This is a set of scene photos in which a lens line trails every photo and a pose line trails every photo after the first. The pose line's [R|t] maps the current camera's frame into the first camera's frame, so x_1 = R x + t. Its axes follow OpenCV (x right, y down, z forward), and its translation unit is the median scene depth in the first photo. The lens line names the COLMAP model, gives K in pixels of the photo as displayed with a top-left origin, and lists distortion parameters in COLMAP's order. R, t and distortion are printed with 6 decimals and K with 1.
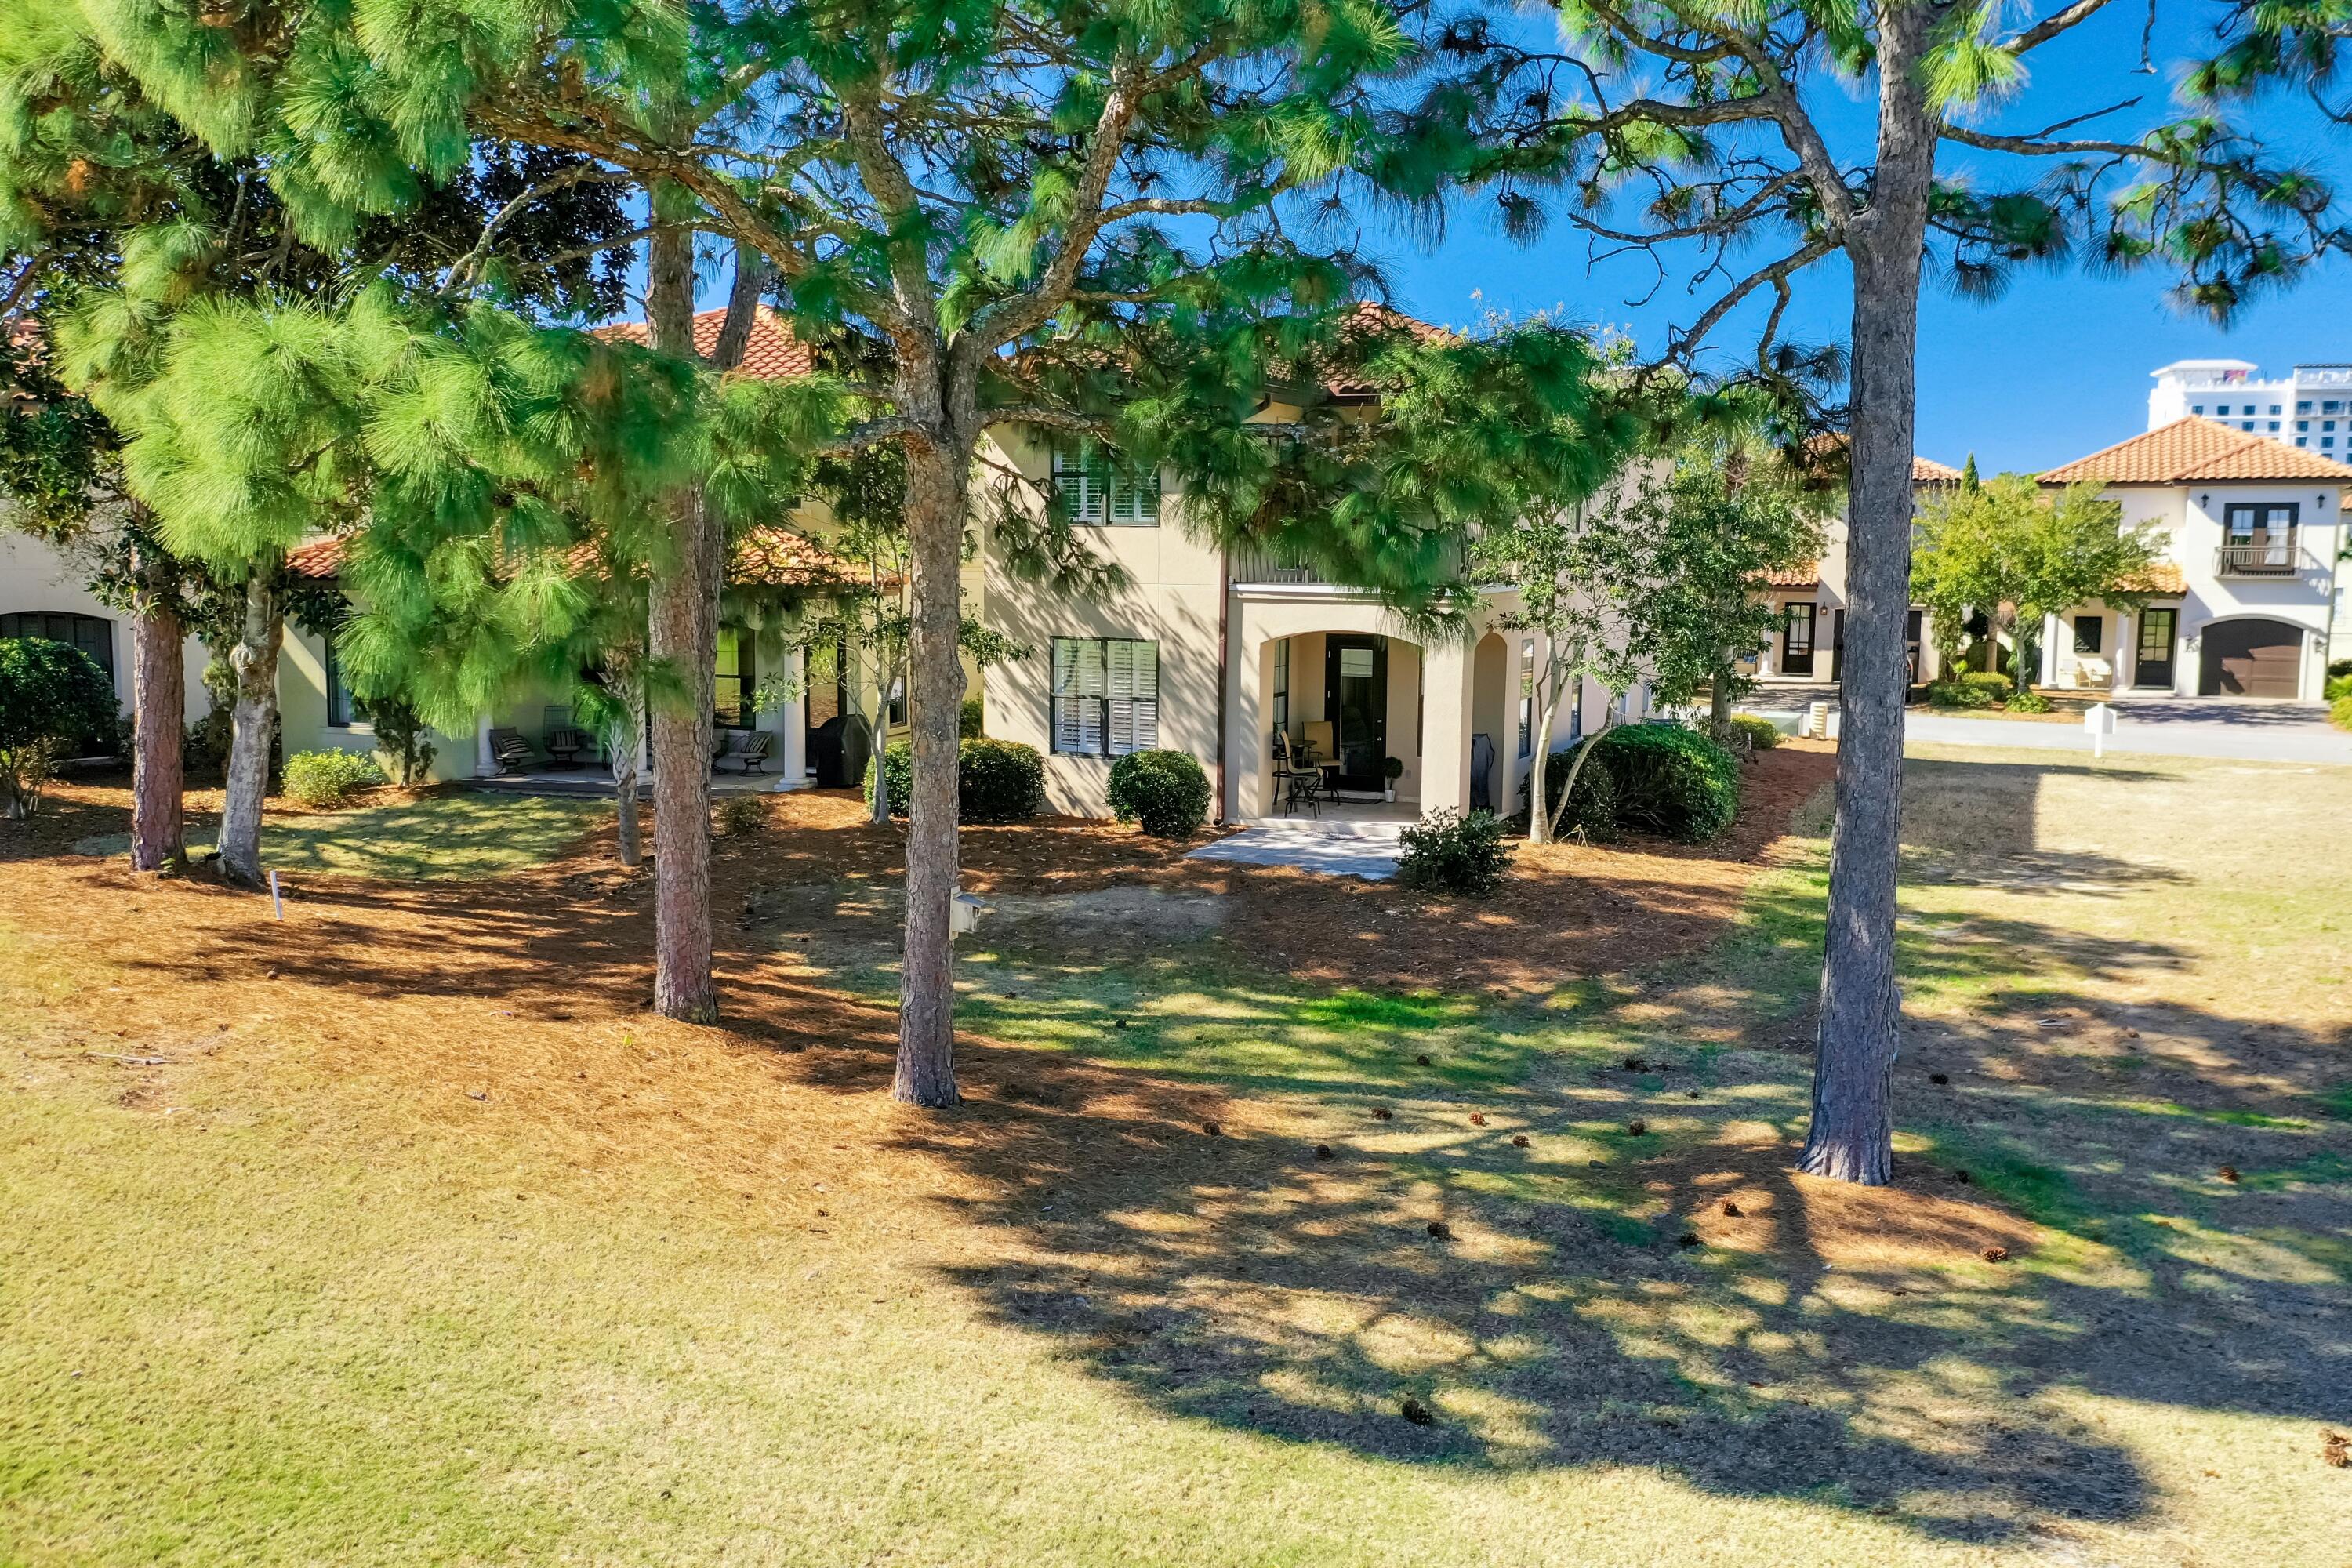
lens RADIAL K [[1865.1, 0, 1167.9], [0, 1865.1, 770.9], [0, 0, 1]] dist [-0.007675, -0.017668]
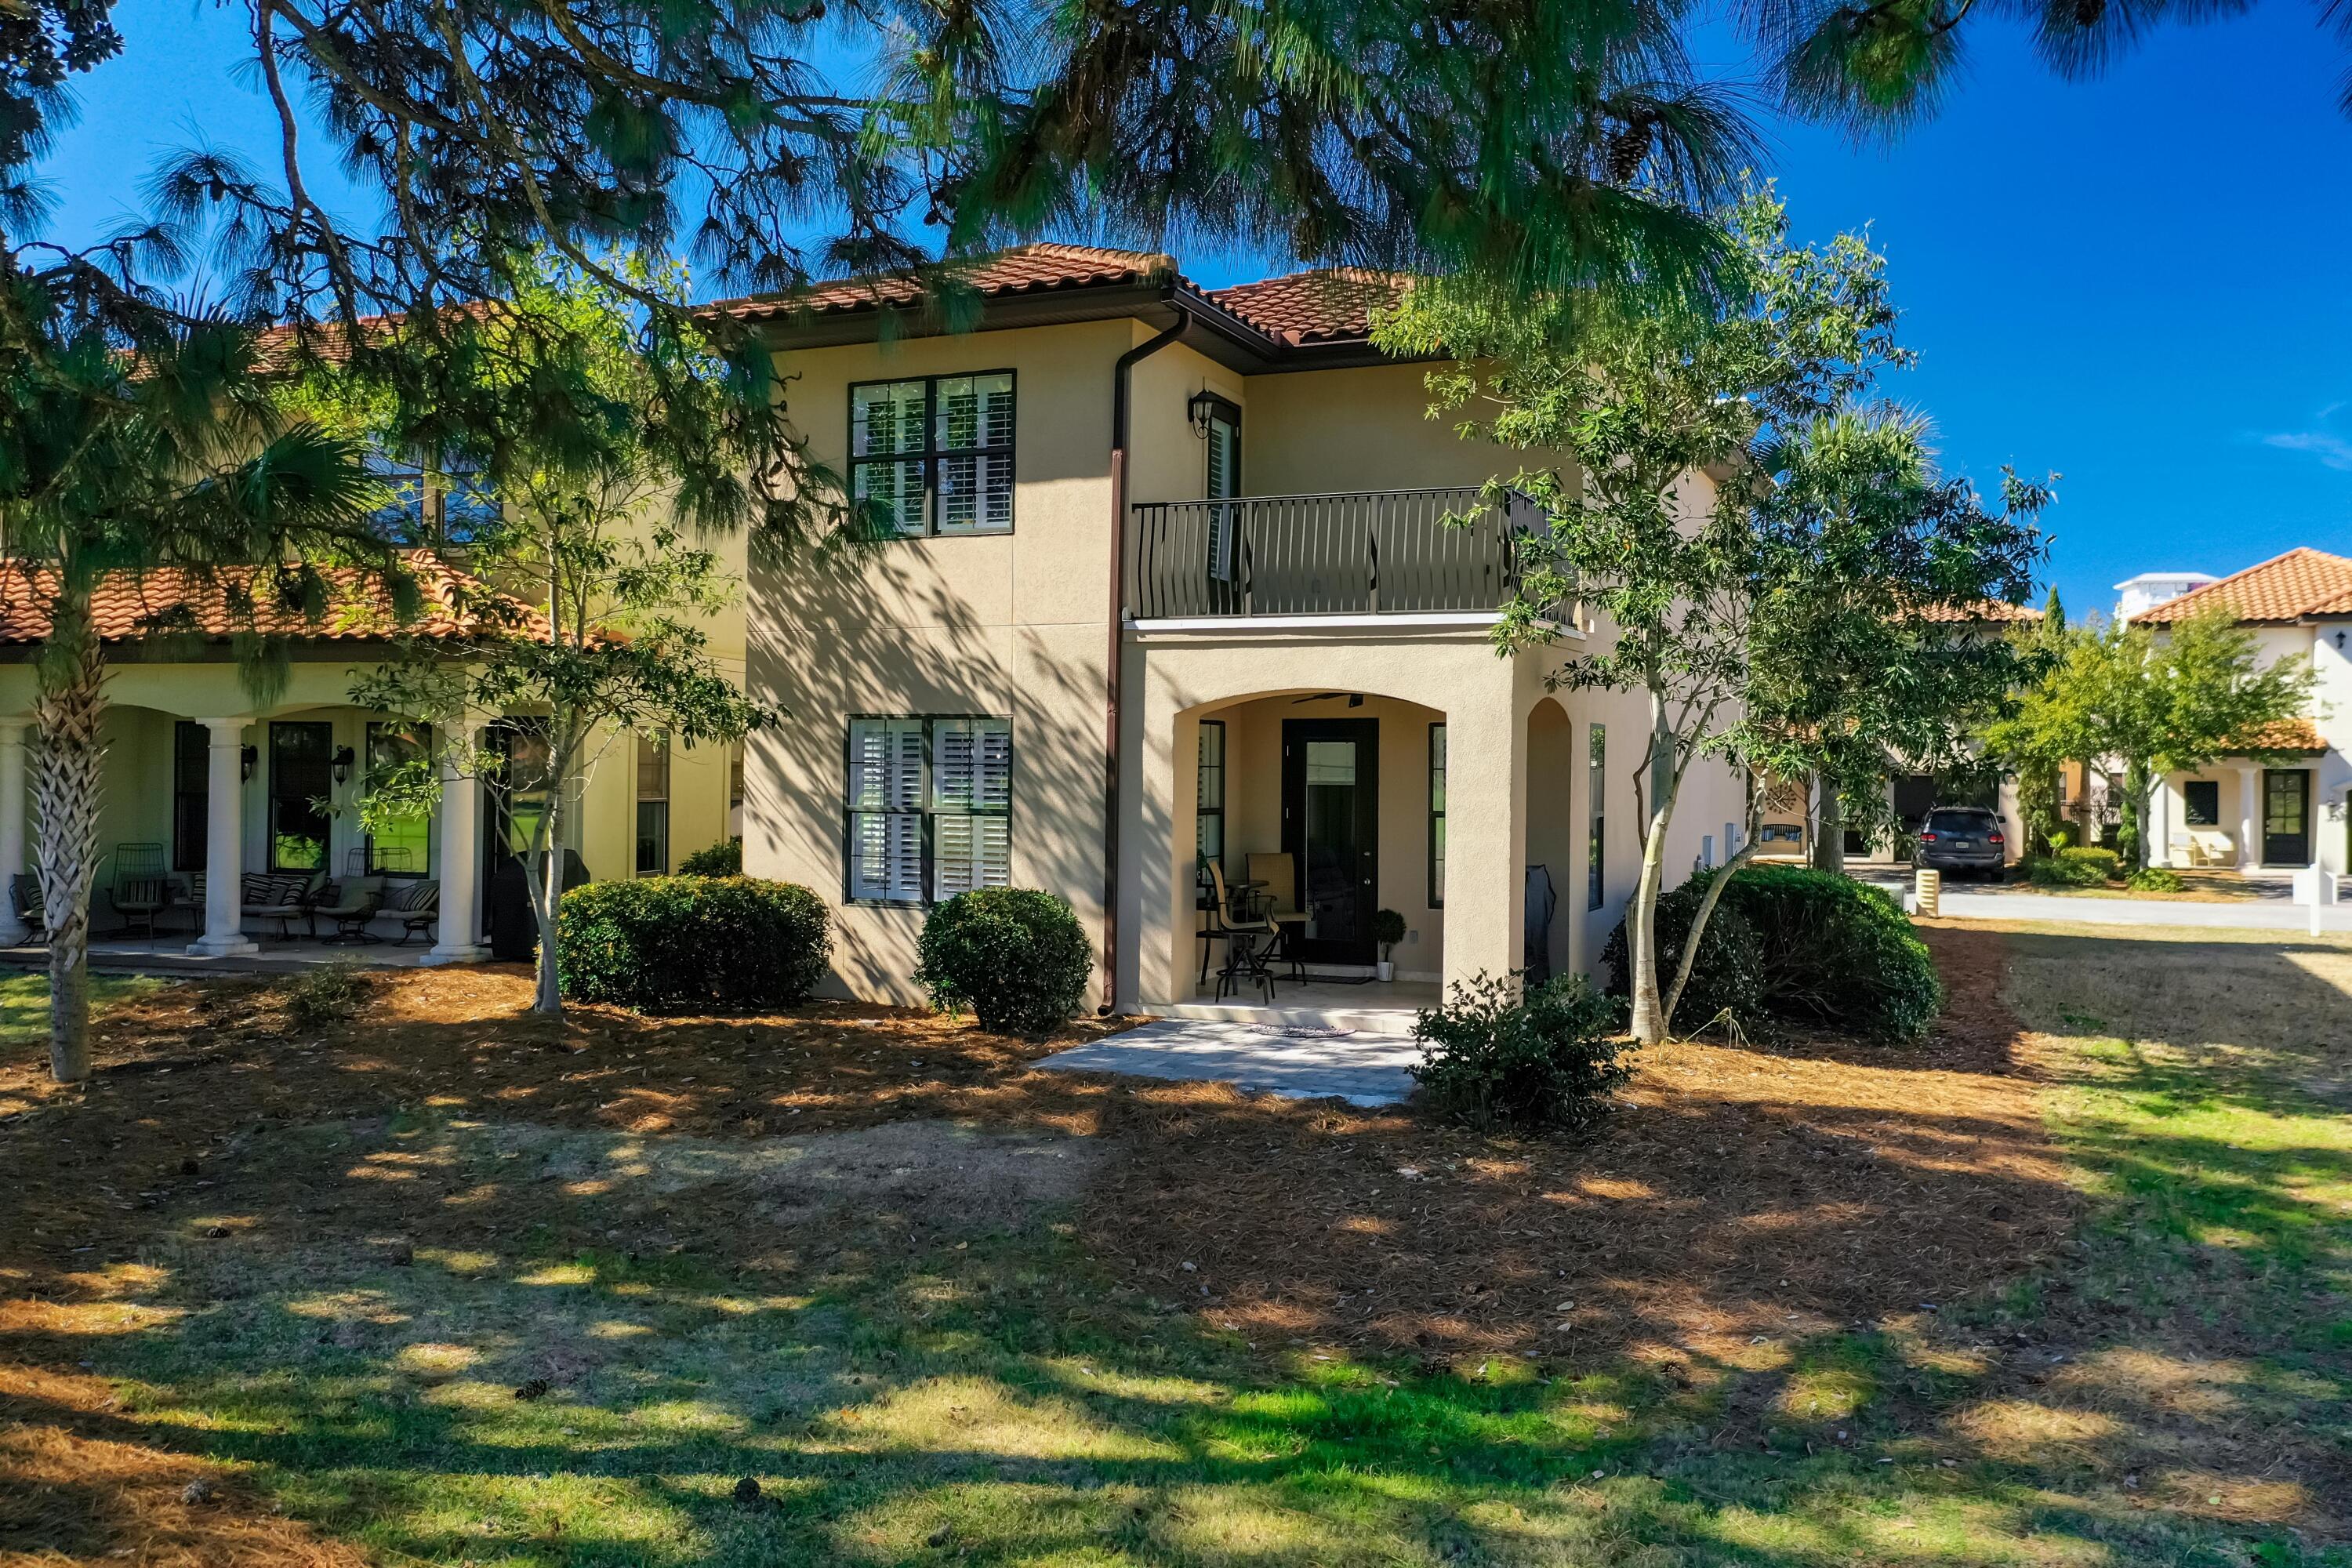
lens RADIAL K [[1865.1, 0, 1167.9], [0, 1865.1, 770.9], [0, 0, 1]] dist [-0.007675, -0.017668]
pose [[0.999841, 0.001784, 0.017764, 0.036783], [0.000313, 0.993089, -0.117367, 0.021577], [-0.017851, 0.117354, 0.992930, 0.395783]]
